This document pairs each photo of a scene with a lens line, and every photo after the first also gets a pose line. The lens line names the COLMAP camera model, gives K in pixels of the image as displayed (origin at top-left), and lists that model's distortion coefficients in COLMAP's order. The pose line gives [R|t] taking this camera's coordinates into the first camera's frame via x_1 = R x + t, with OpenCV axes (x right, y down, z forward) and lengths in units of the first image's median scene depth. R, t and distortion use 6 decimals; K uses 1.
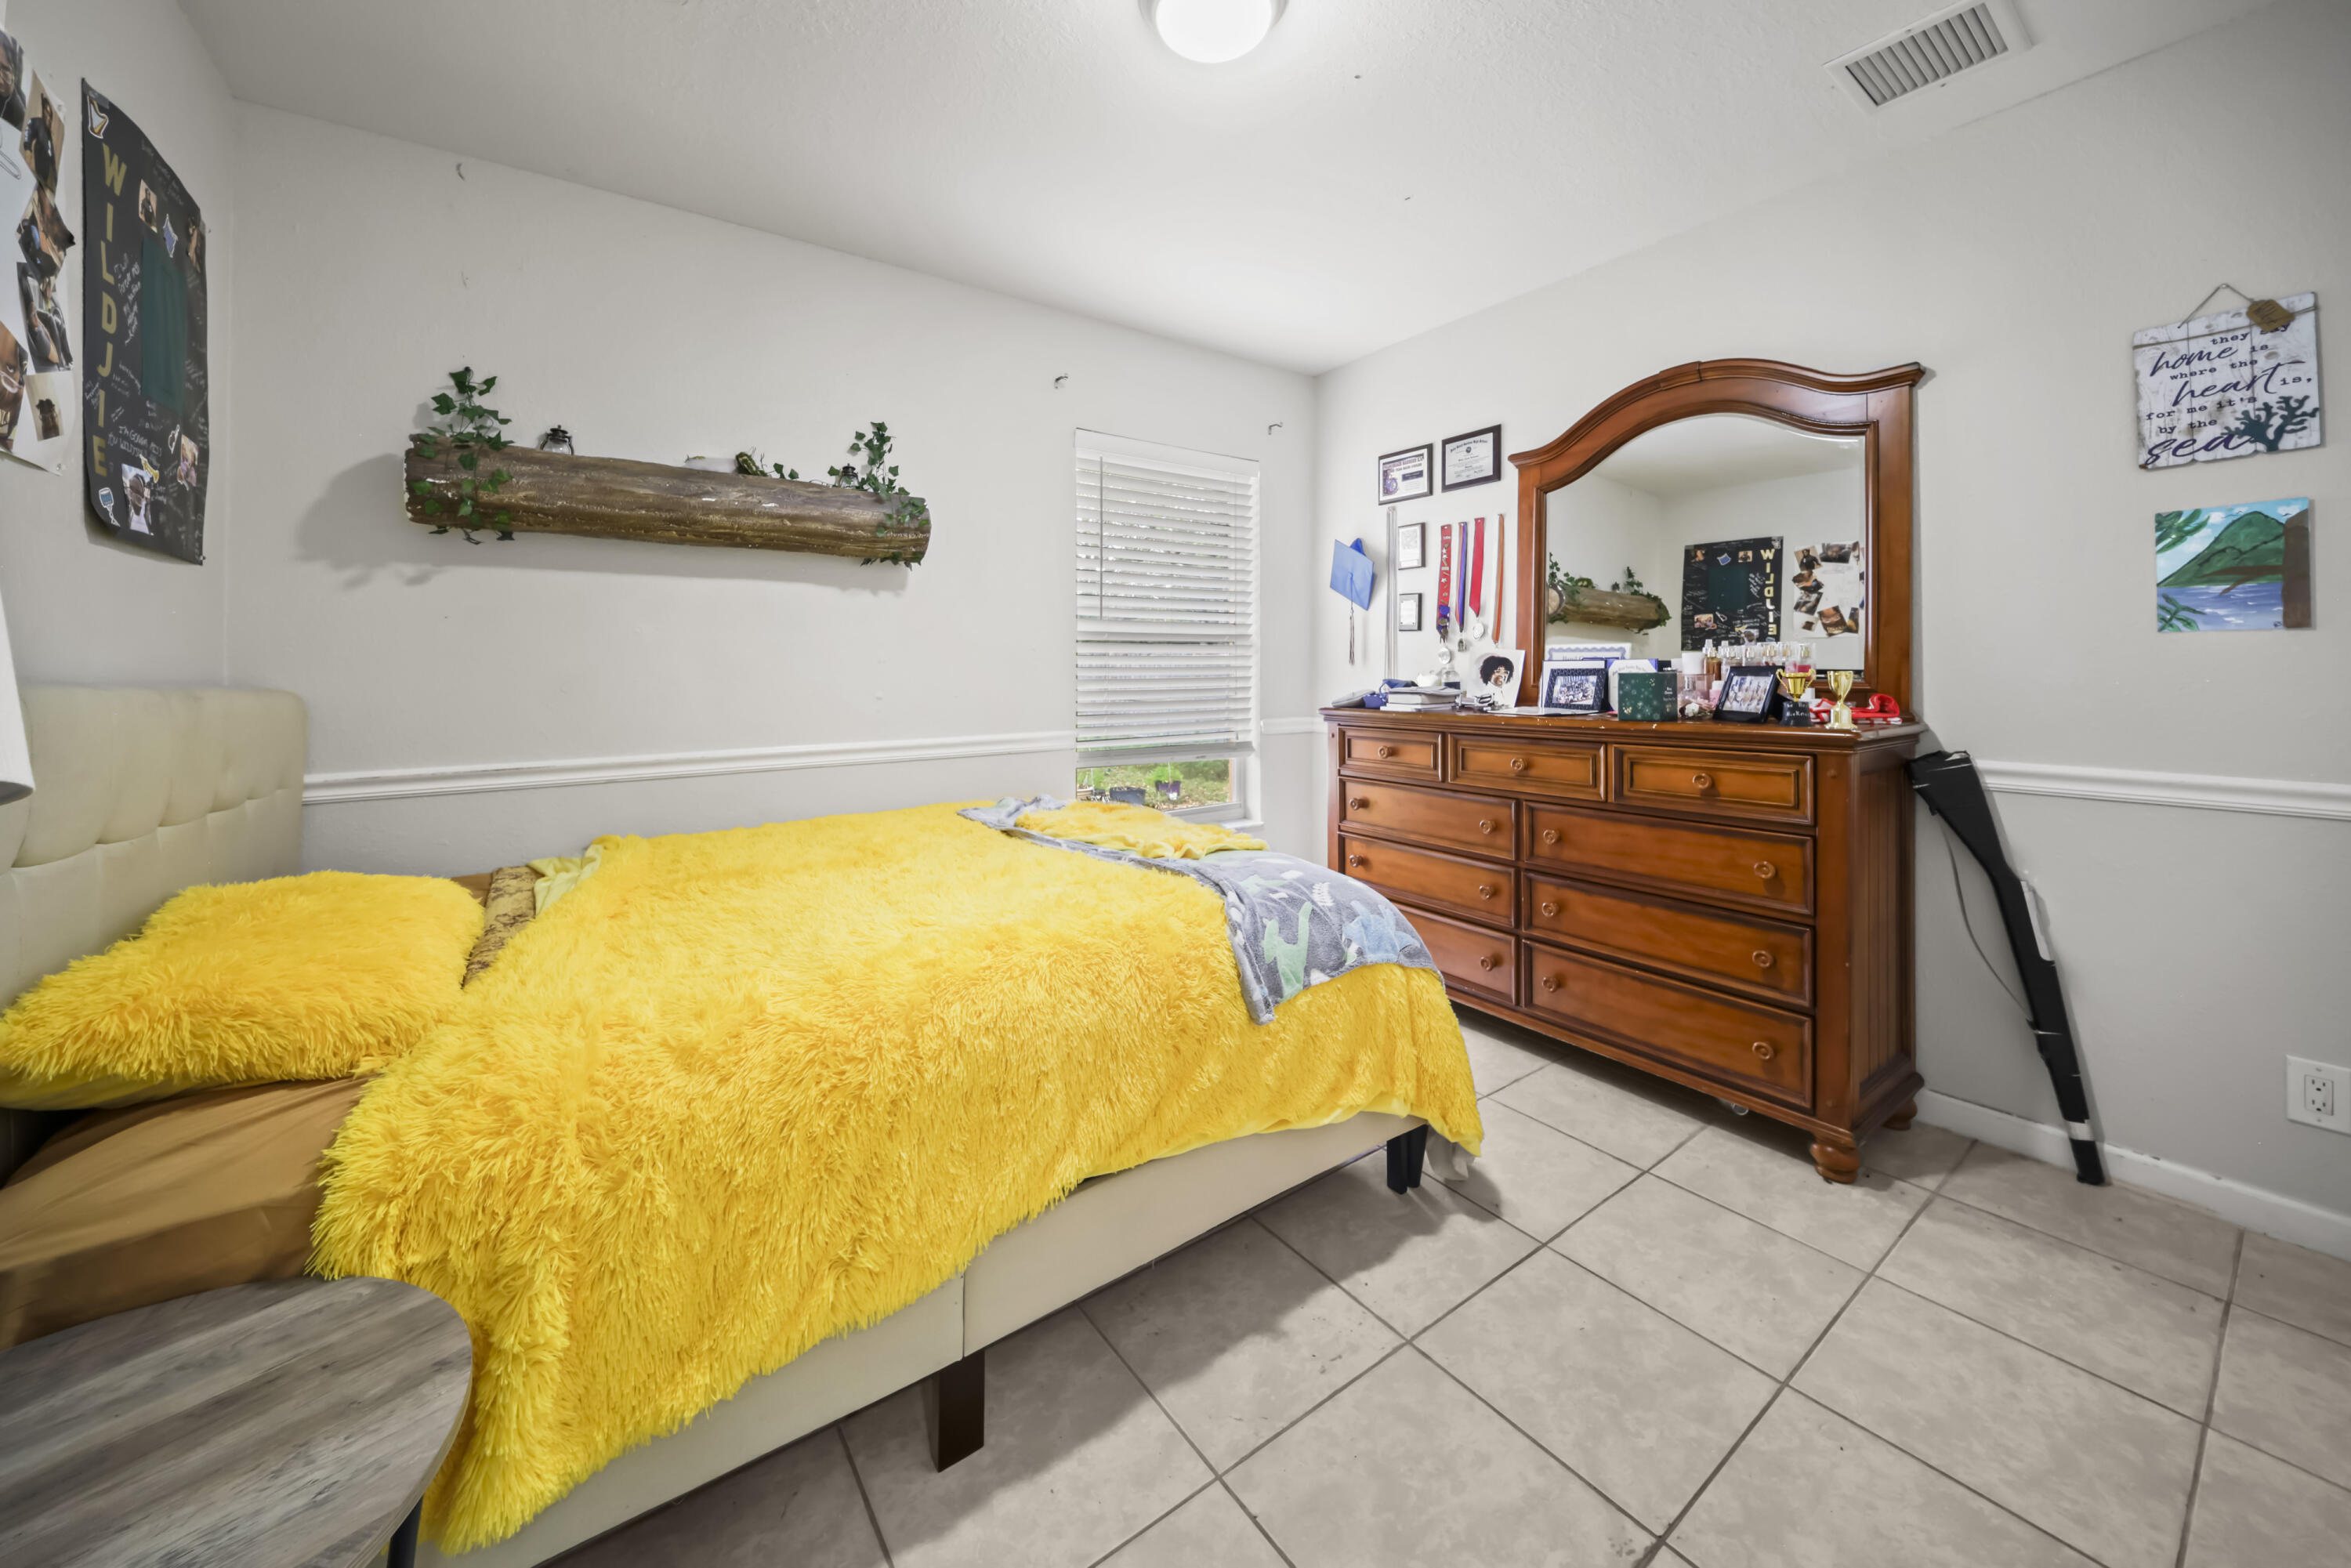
lens RADIAL K [[856.2, 0, 1186.7], [0, 856.2, 675.9], [0, 0, 1]] dist [0.012805, -0.000163]
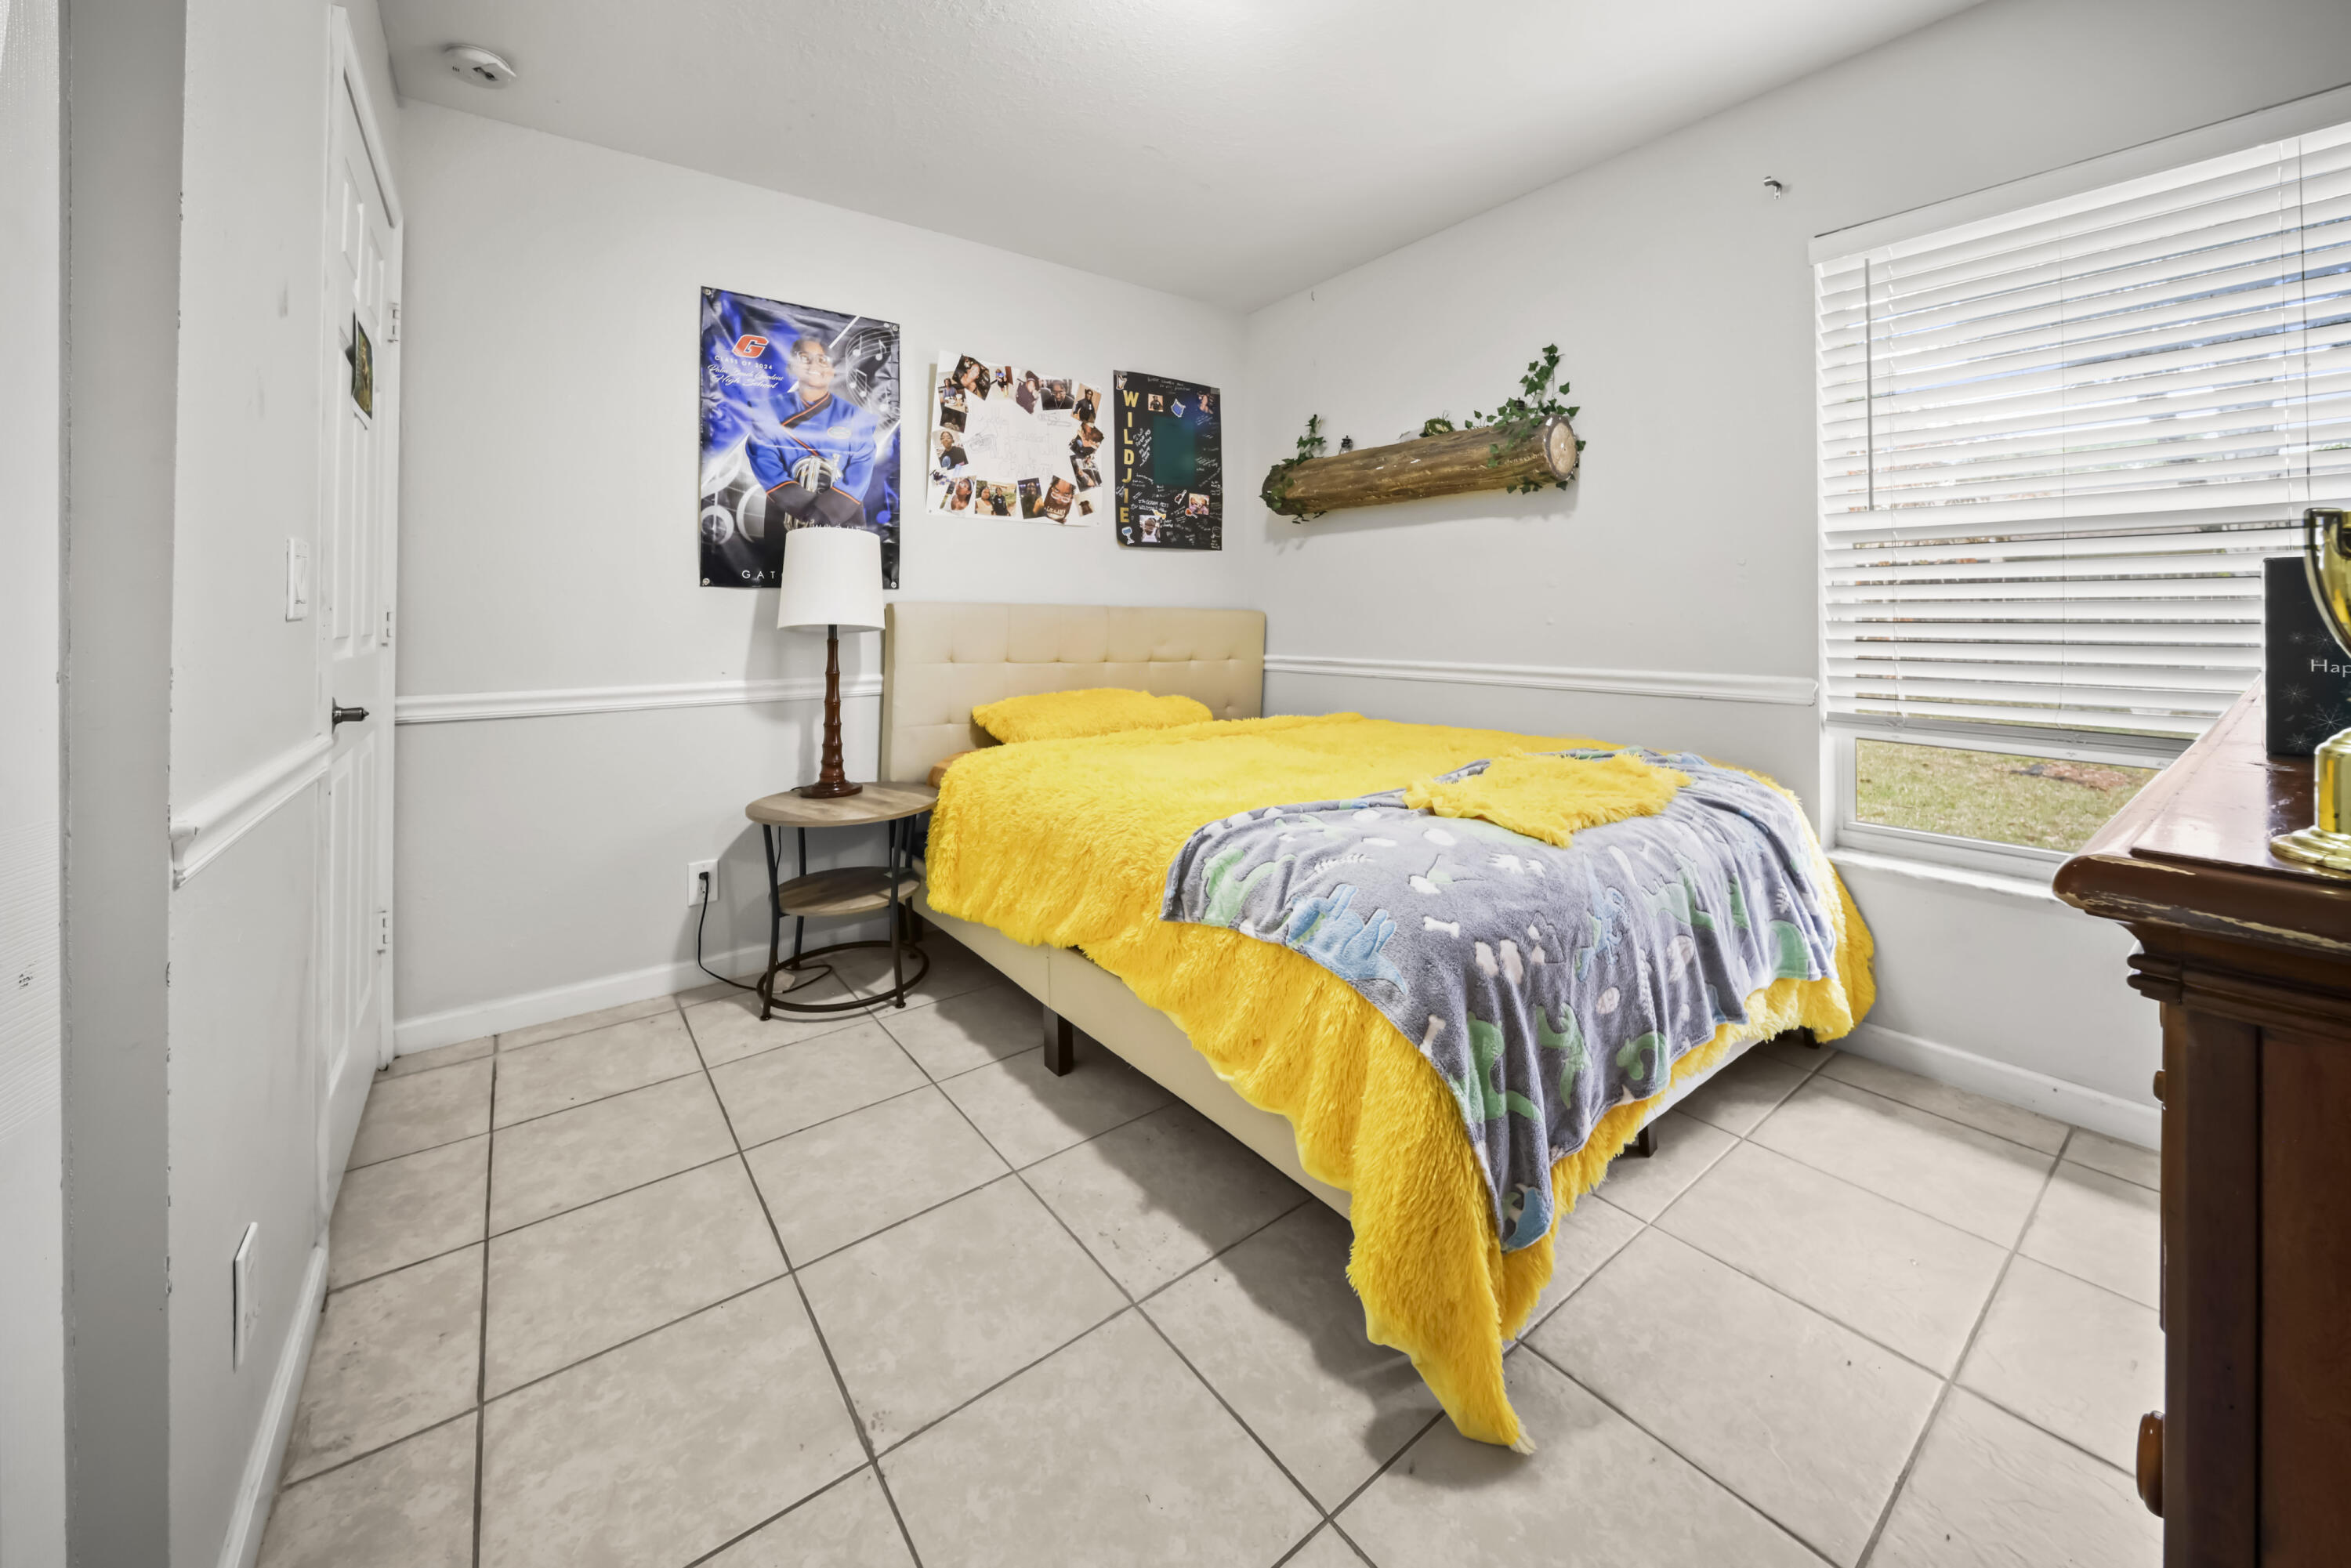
lens RADIAL K [[879.5, 0, 1174.2], [0, 879.5, 609.9], [0, 0, 1]] dist [0.019776, -0.000039]
pose [[0.015878, -0.001130, -0.999873, 1.147639], [-0.004970, 0.999987, -0.001209, 0.023553], [0.999862, 0.004989, 0.015872, 0.966671]]
